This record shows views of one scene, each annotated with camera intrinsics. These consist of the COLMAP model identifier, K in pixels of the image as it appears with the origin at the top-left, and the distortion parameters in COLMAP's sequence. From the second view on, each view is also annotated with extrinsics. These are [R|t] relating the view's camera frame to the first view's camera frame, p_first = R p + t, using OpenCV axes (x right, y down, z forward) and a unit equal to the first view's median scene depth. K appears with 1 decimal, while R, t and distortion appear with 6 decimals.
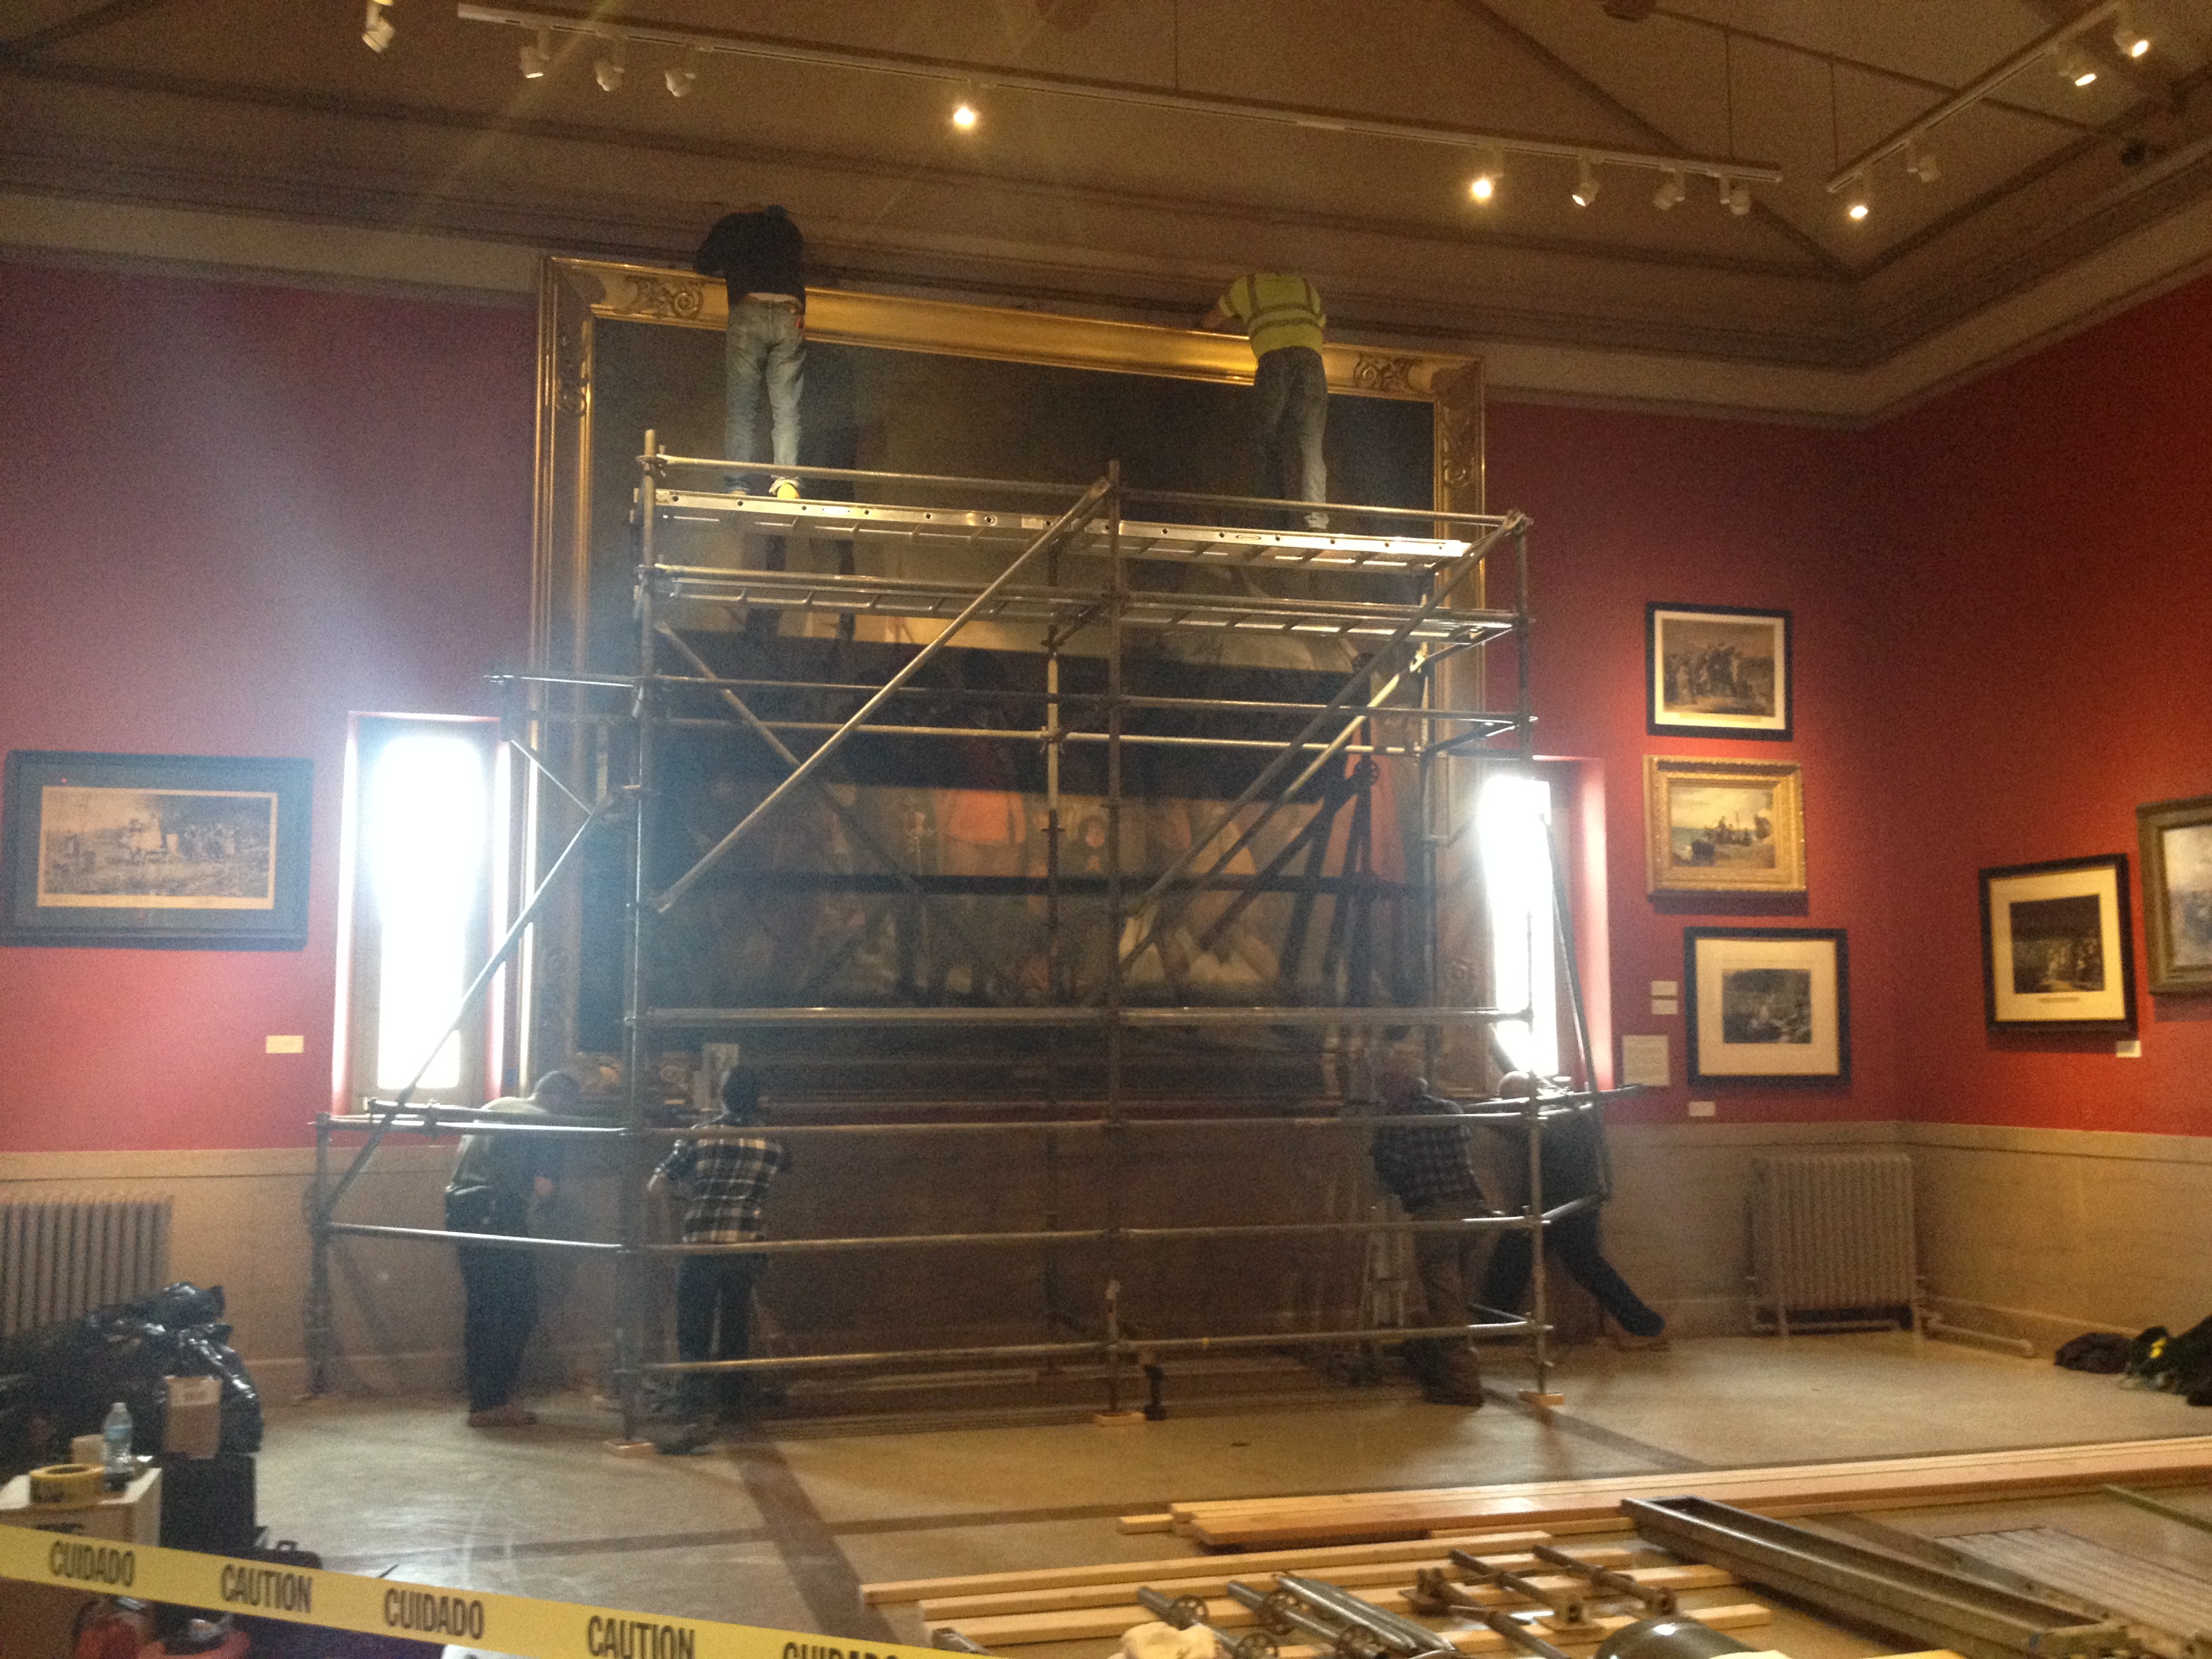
lens RADIAL K [[2194.1, 0, 1108.8], [0, 2194.1, 825.9], [0, 0, 1]] dist [0.075777, 0.000000]
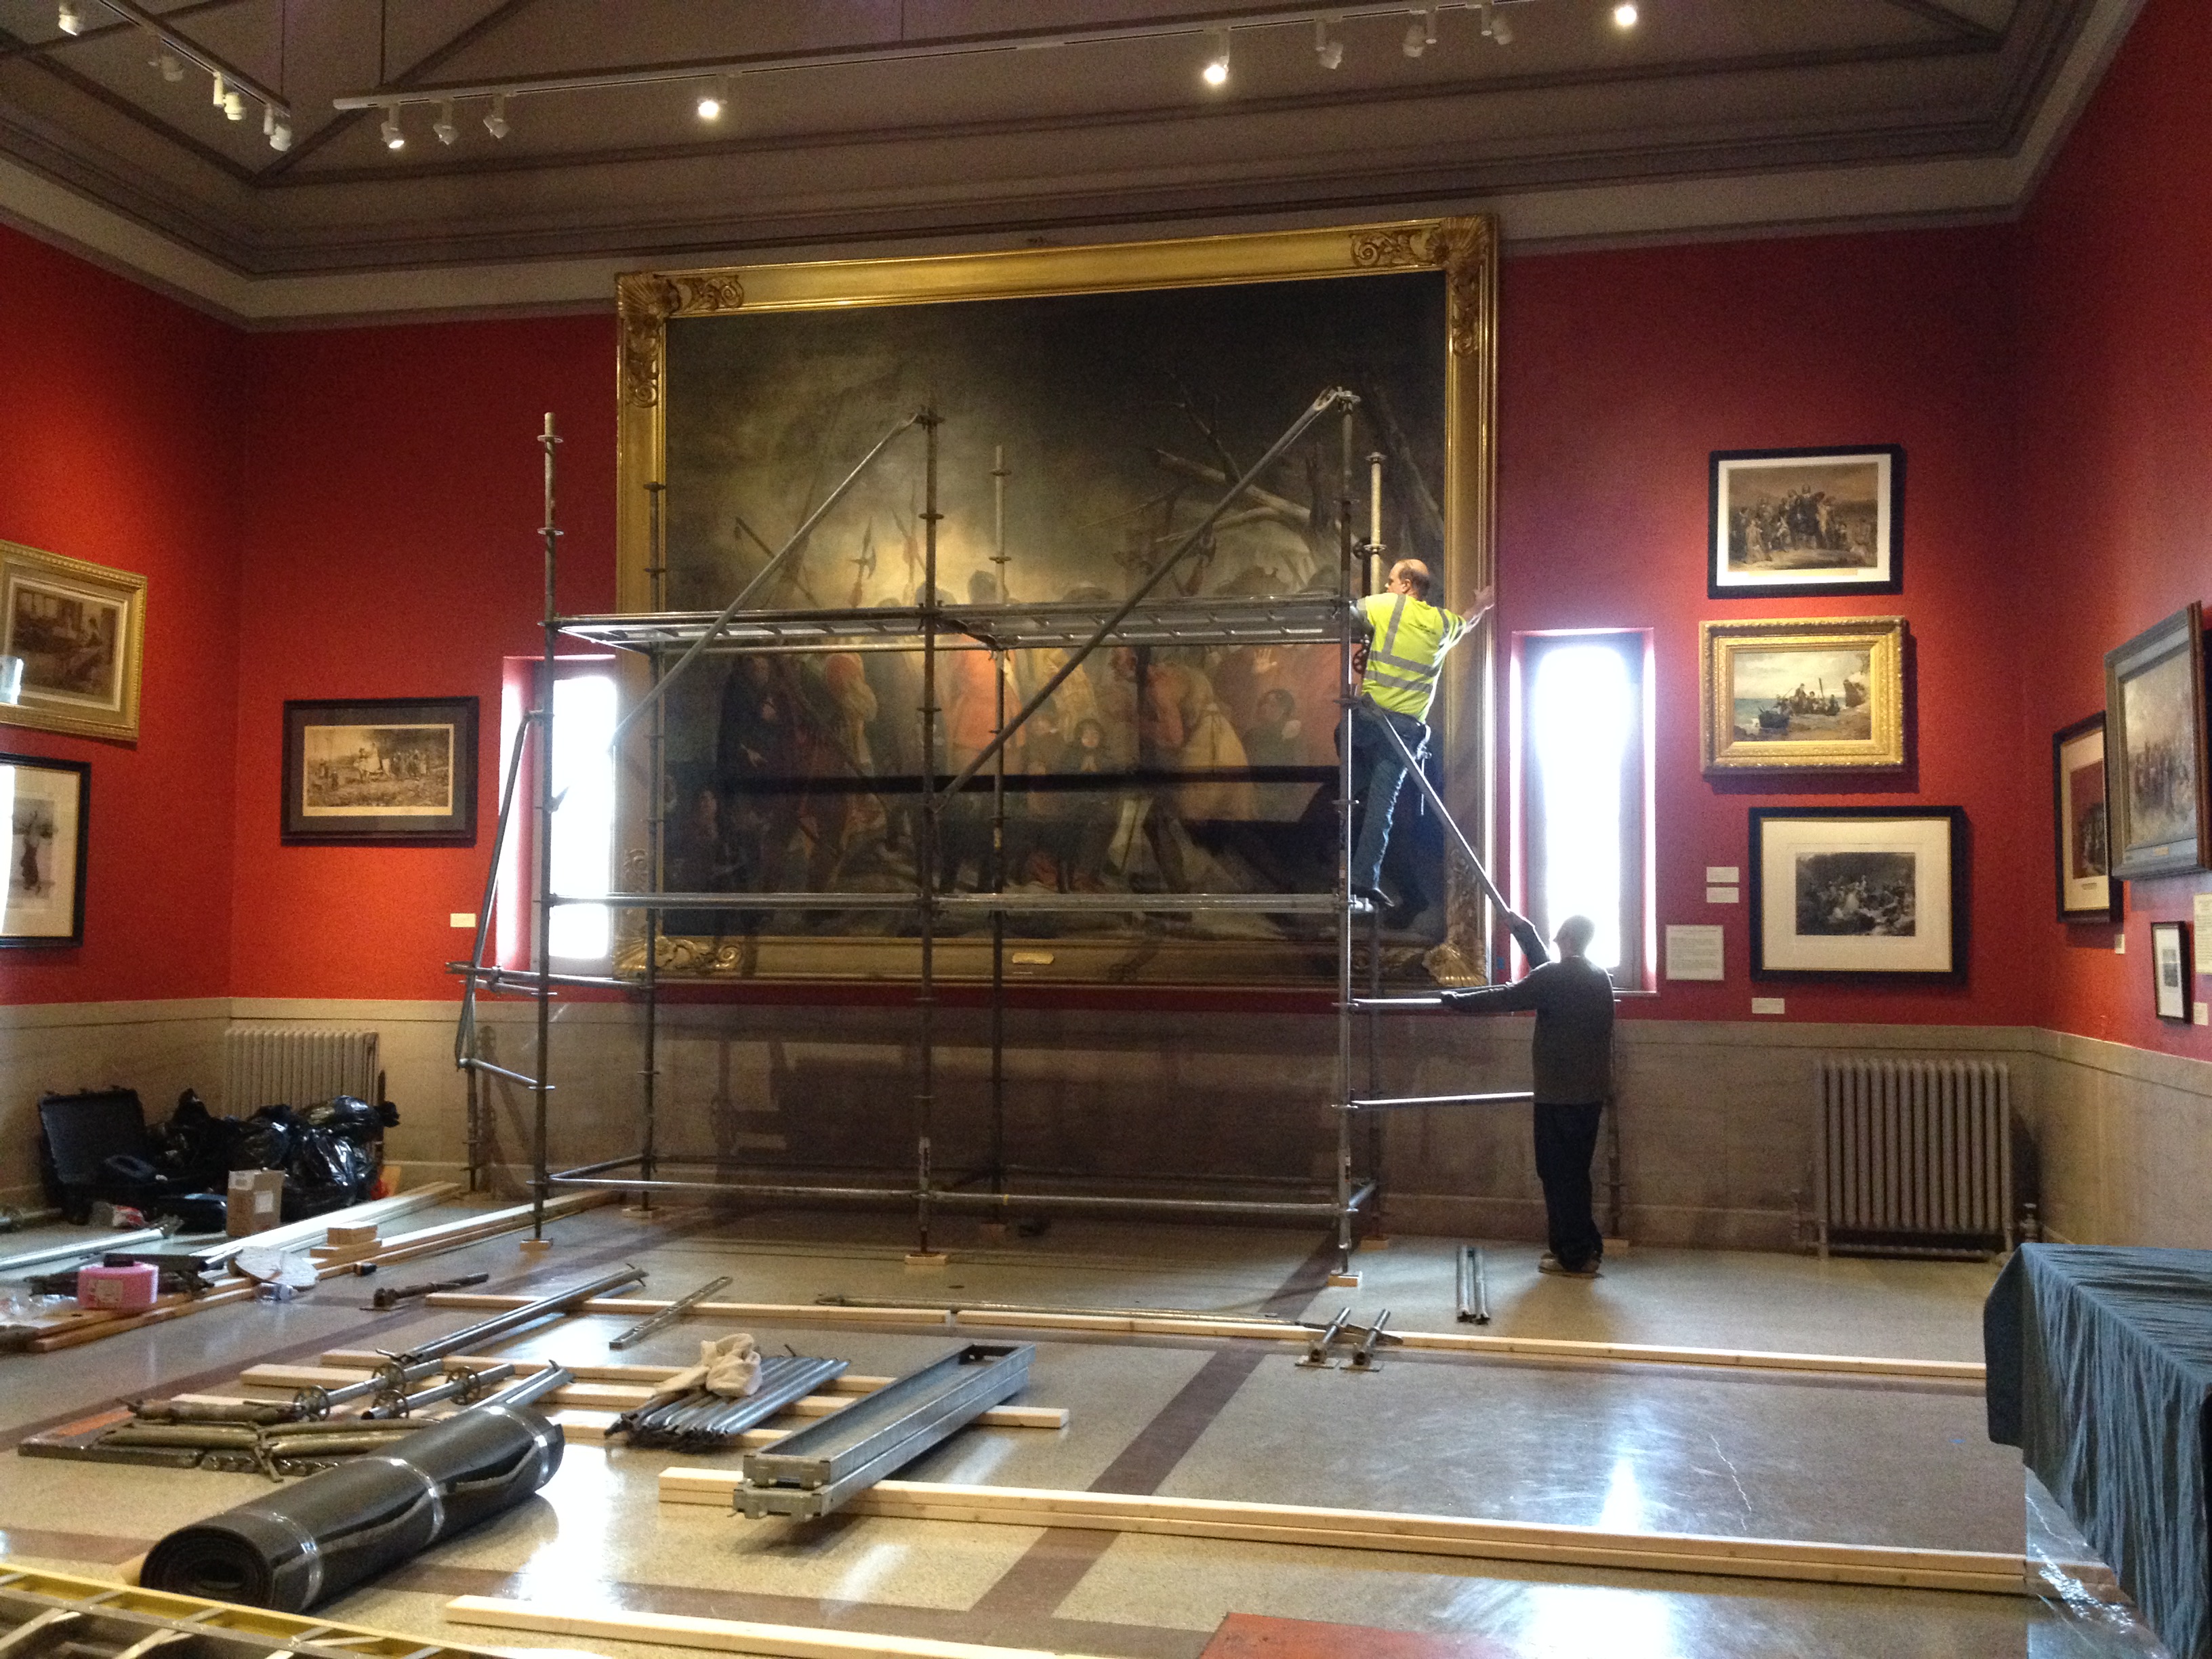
lens RADIAL K [[2194.1, 0, 1099.8], [0, 2194.1, 829.1], [0, 0, 1]] dist [0.075777, 0.000000]
pose [[0.859226, -0.013481, -0.511418, 0.498627], [0.039183, 0.998451, 0.039512, 0.008168], [0.510093, -0.053989, 0.858423, 0.078280]]
